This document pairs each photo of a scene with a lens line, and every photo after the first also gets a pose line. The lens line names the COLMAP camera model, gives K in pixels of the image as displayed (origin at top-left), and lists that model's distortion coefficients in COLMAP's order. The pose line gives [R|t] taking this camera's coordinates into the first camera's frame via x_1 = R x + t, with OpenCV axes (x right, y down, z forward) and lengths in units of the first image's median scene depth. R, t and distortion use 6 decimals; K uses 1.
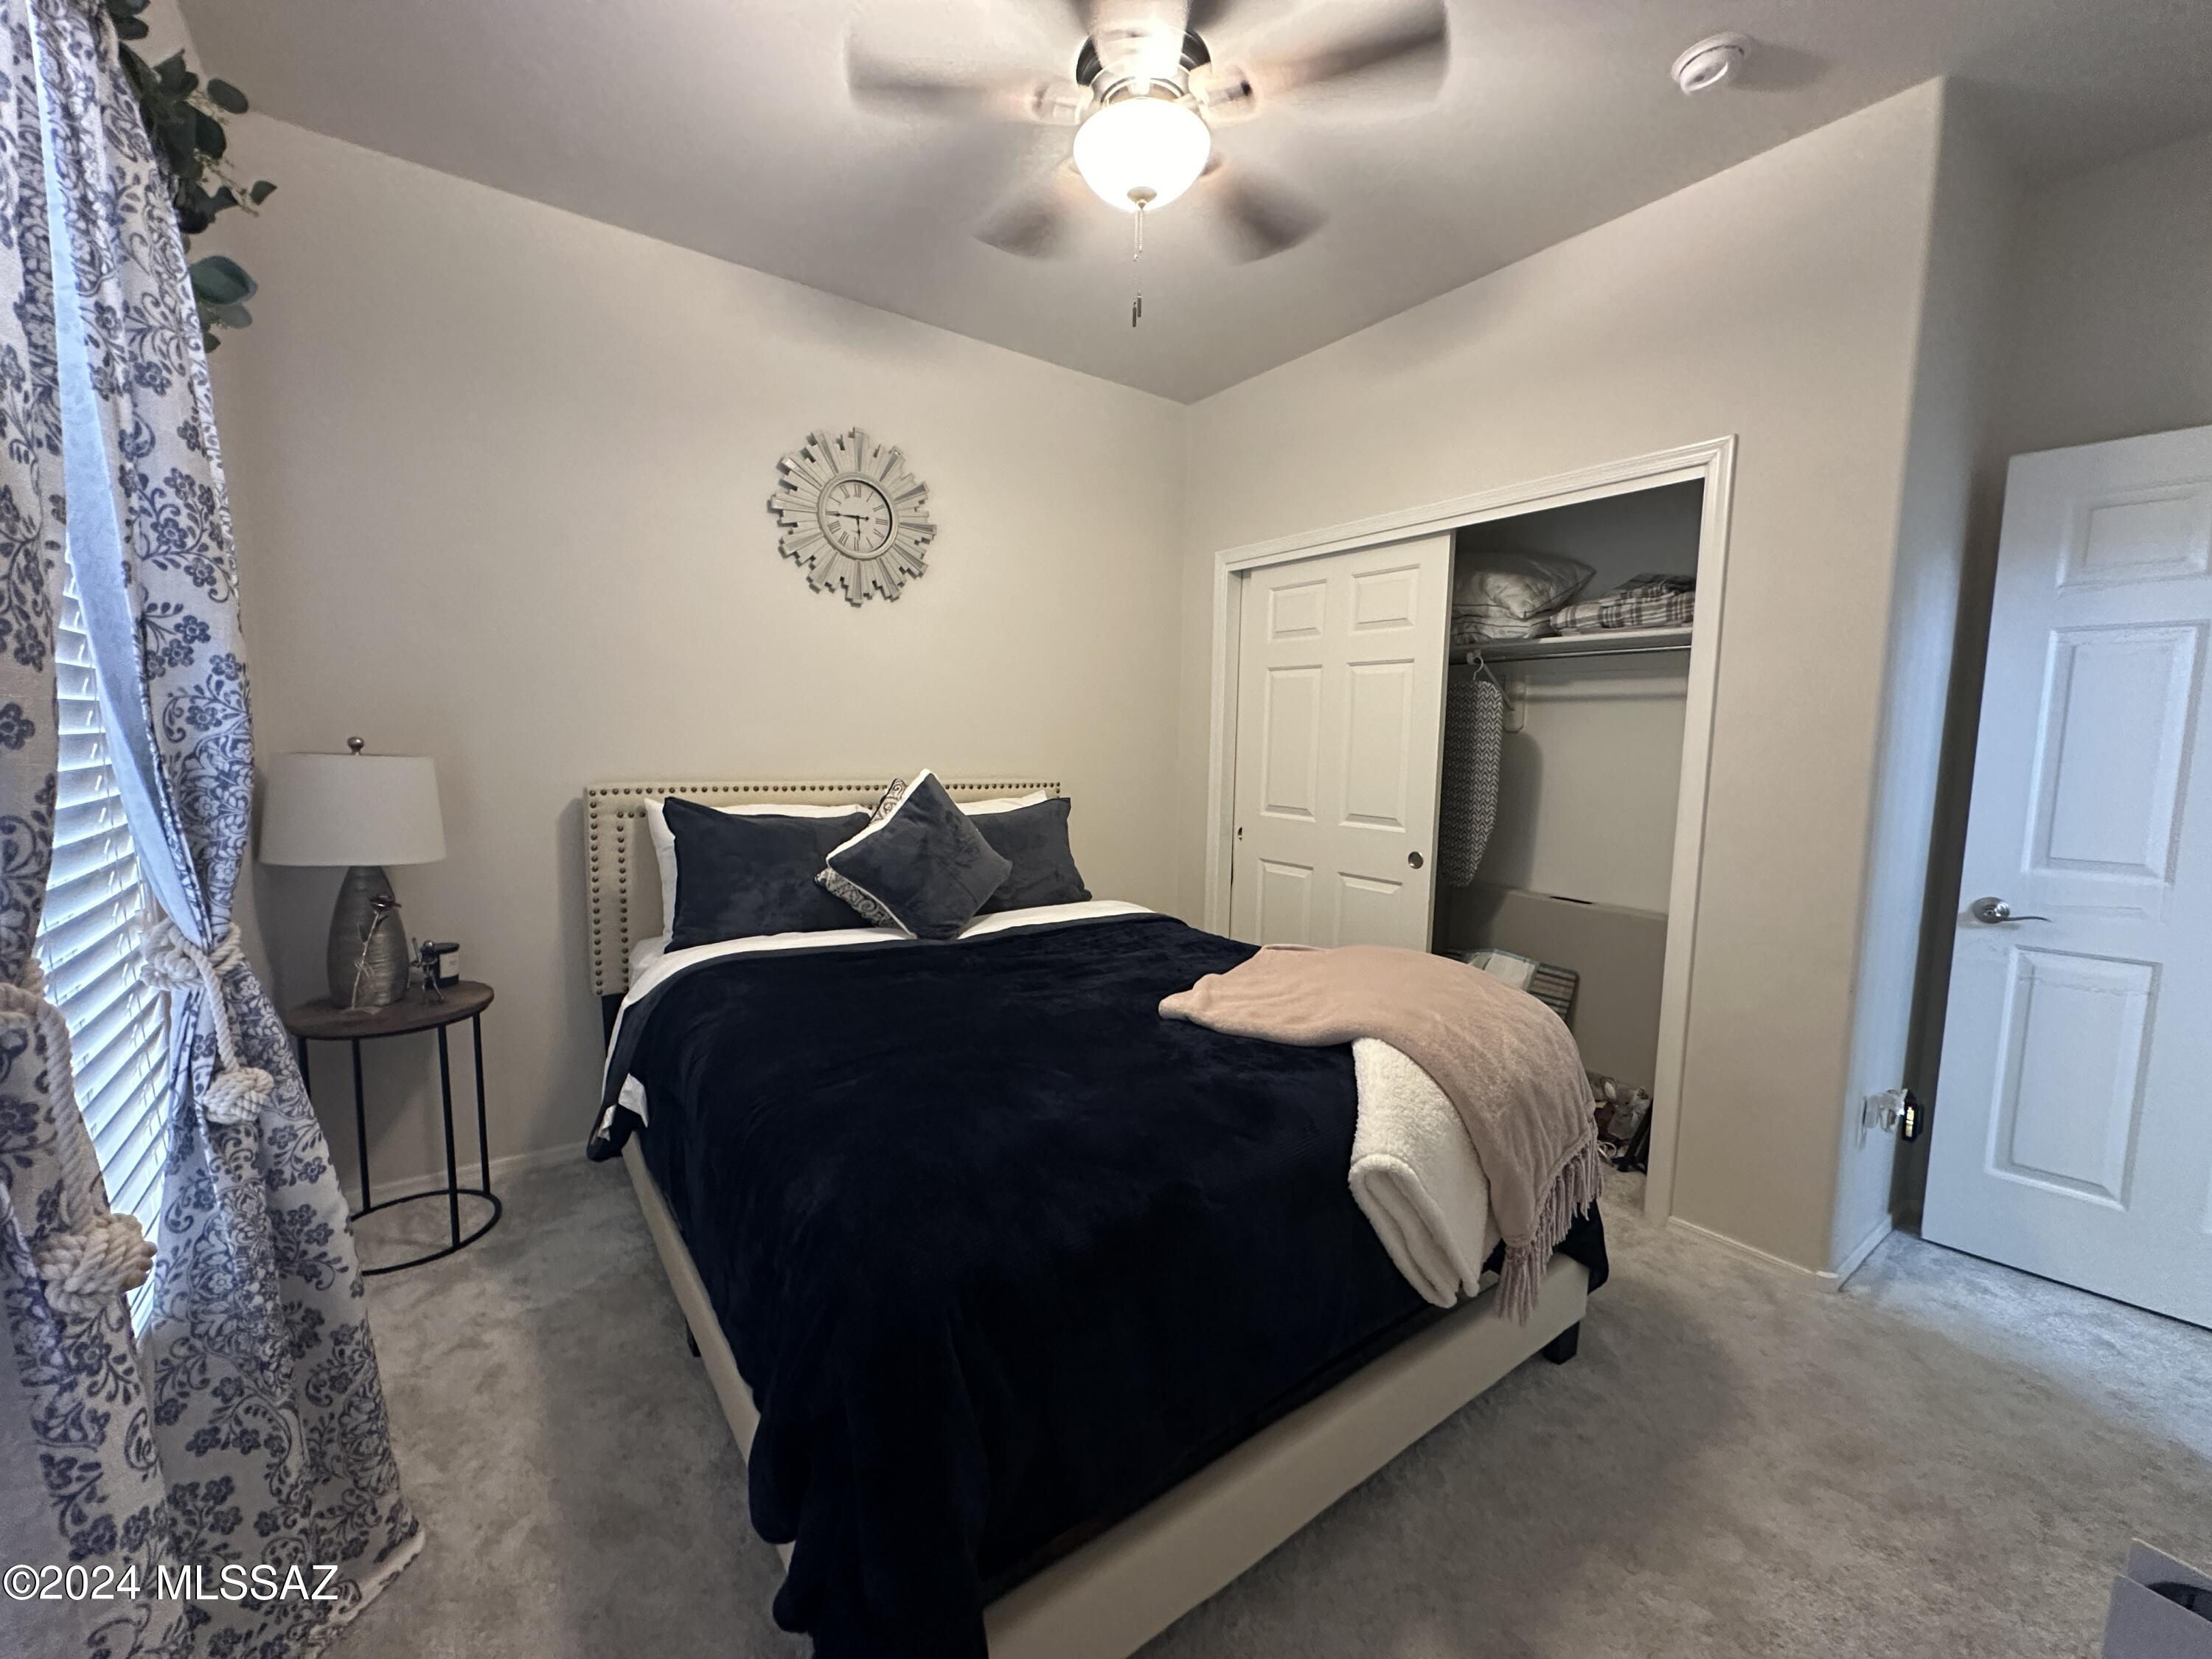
lens RADIAL K [[888.8, 0, 1106.0], [0, 888.8, 829.5], [0, 0, 1]] dist [-0.000825, -0.000083]
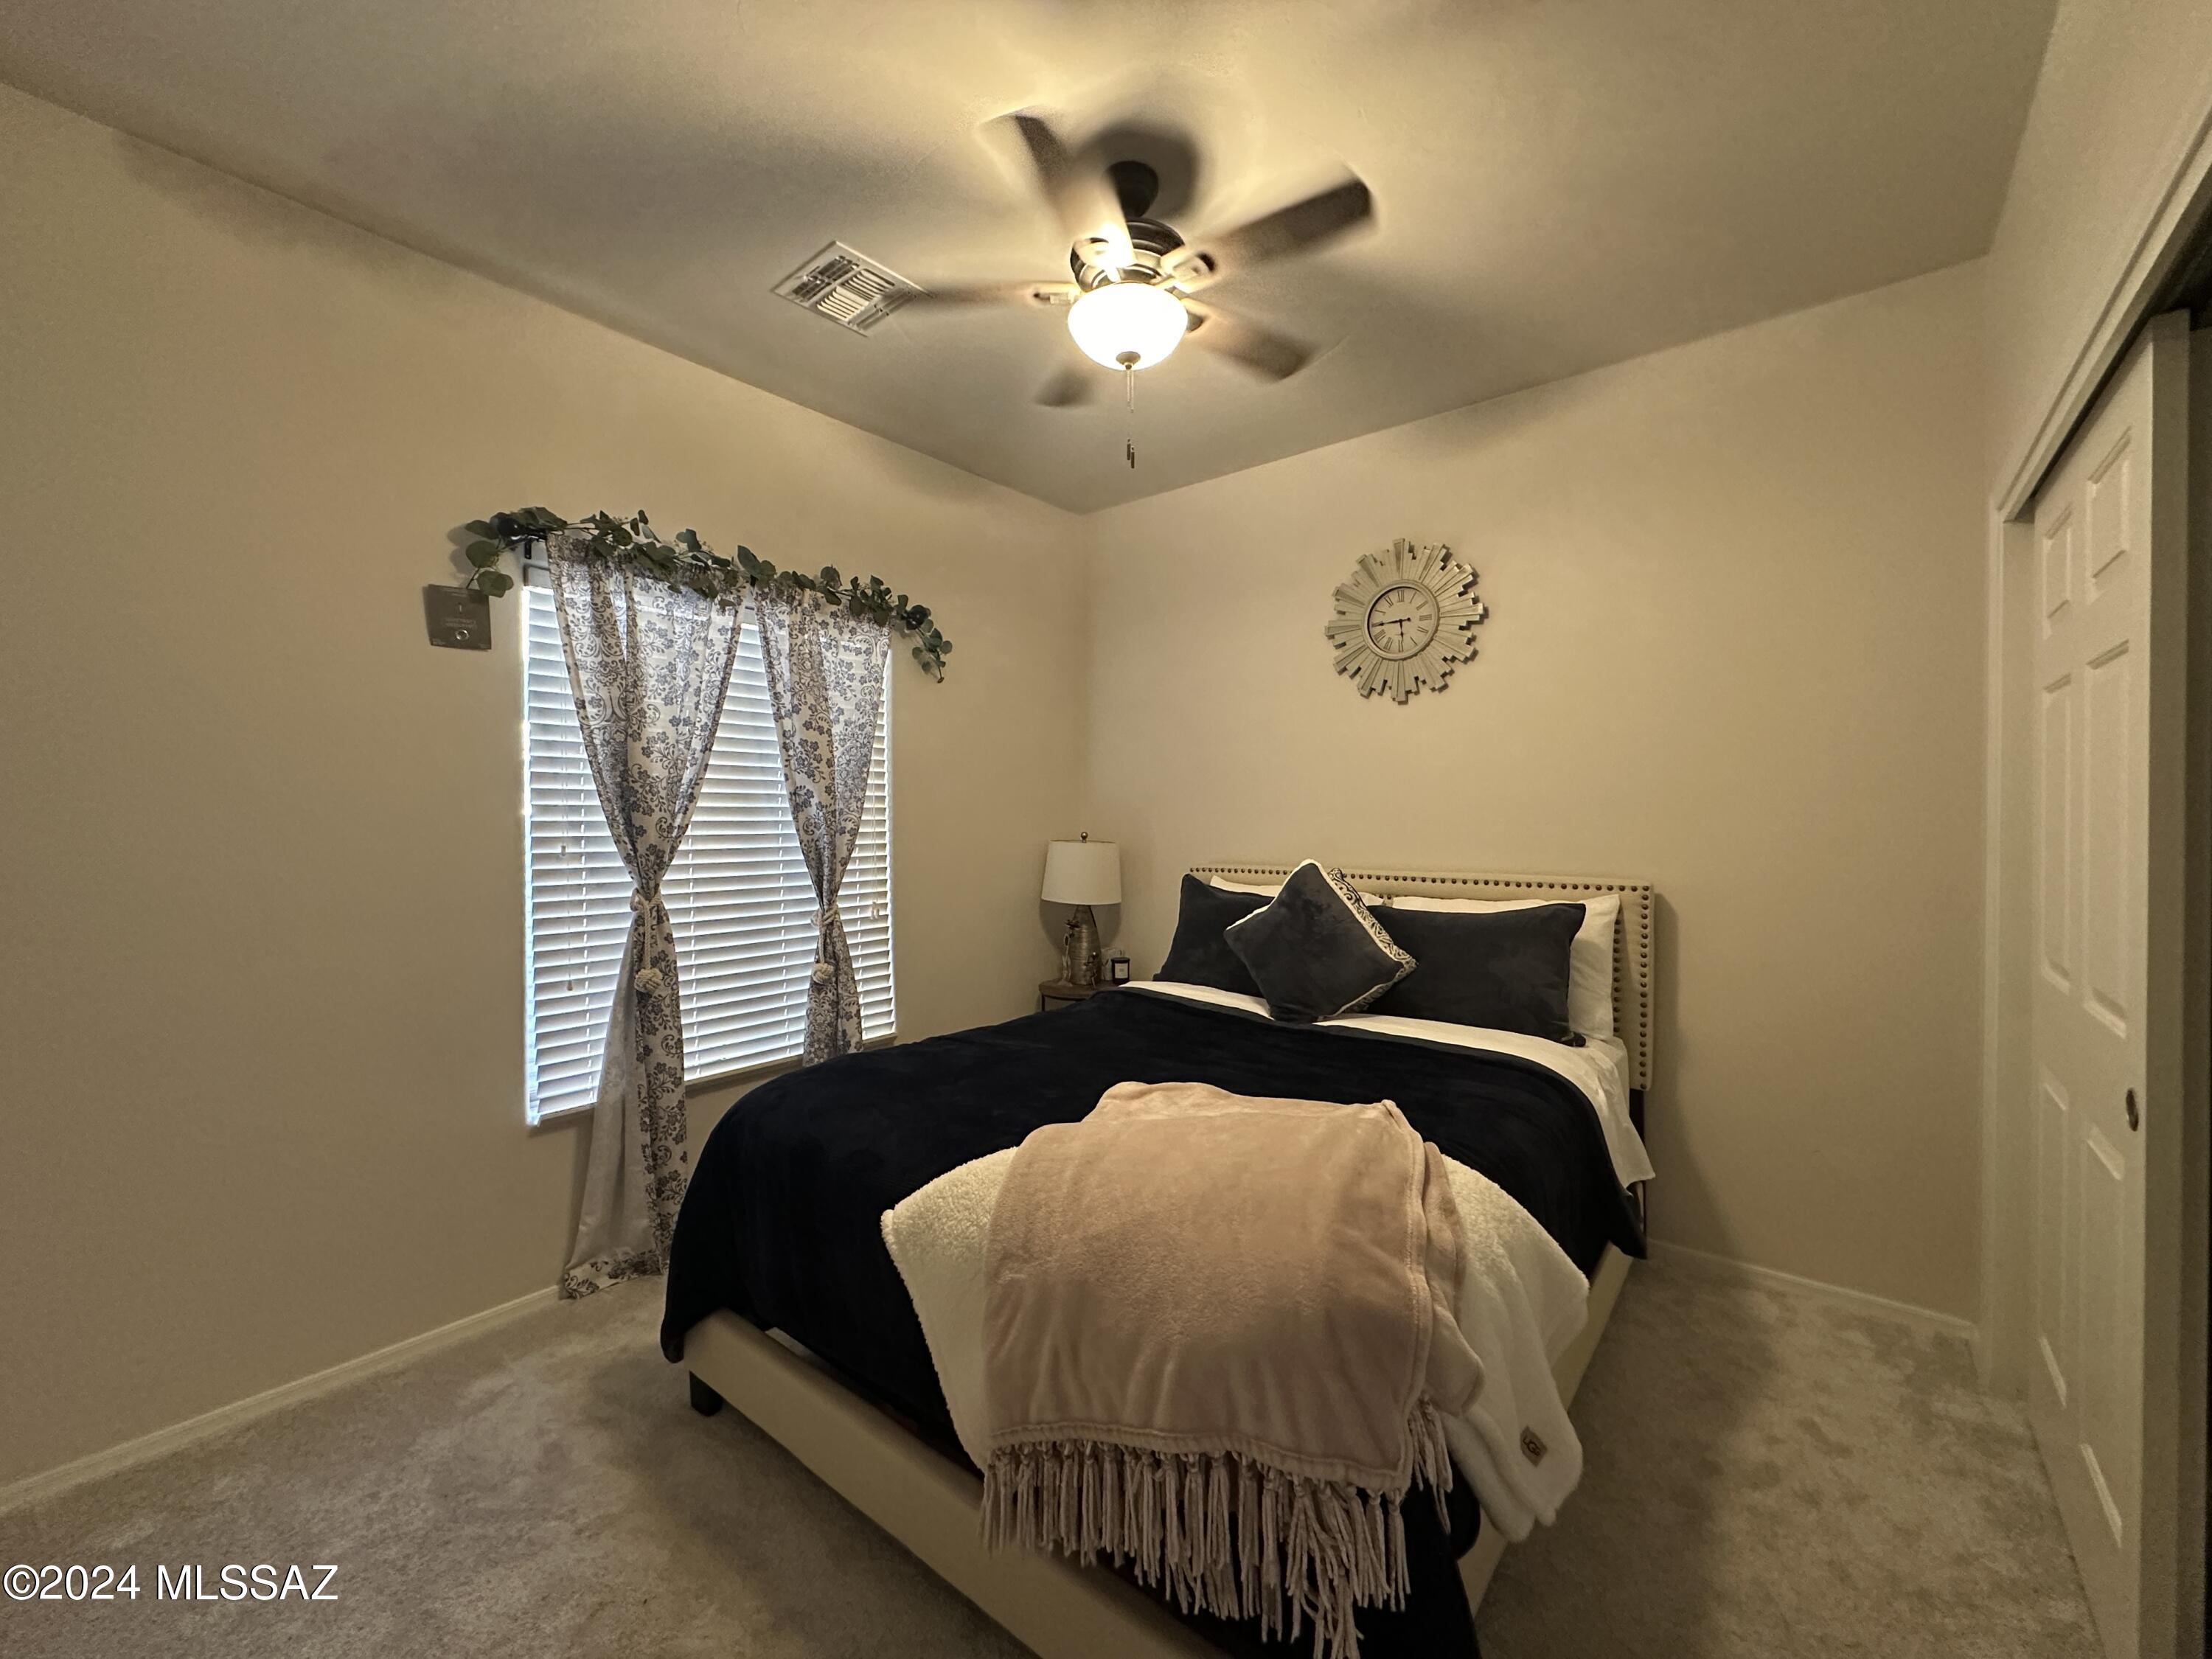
lens RADIAL K [[888.8, 0, 1106.0], [0, 888.8, 829.5], [0, 0, 1]] dist [-0.000825, -0.000083]
pose [[0.241118, -0.010062, -0.970444, 0.716459], [-0.092874, 0.995118, -0.033394, -0.041885], [0.966042, 0.098181, 0.239007, 0.477138]]
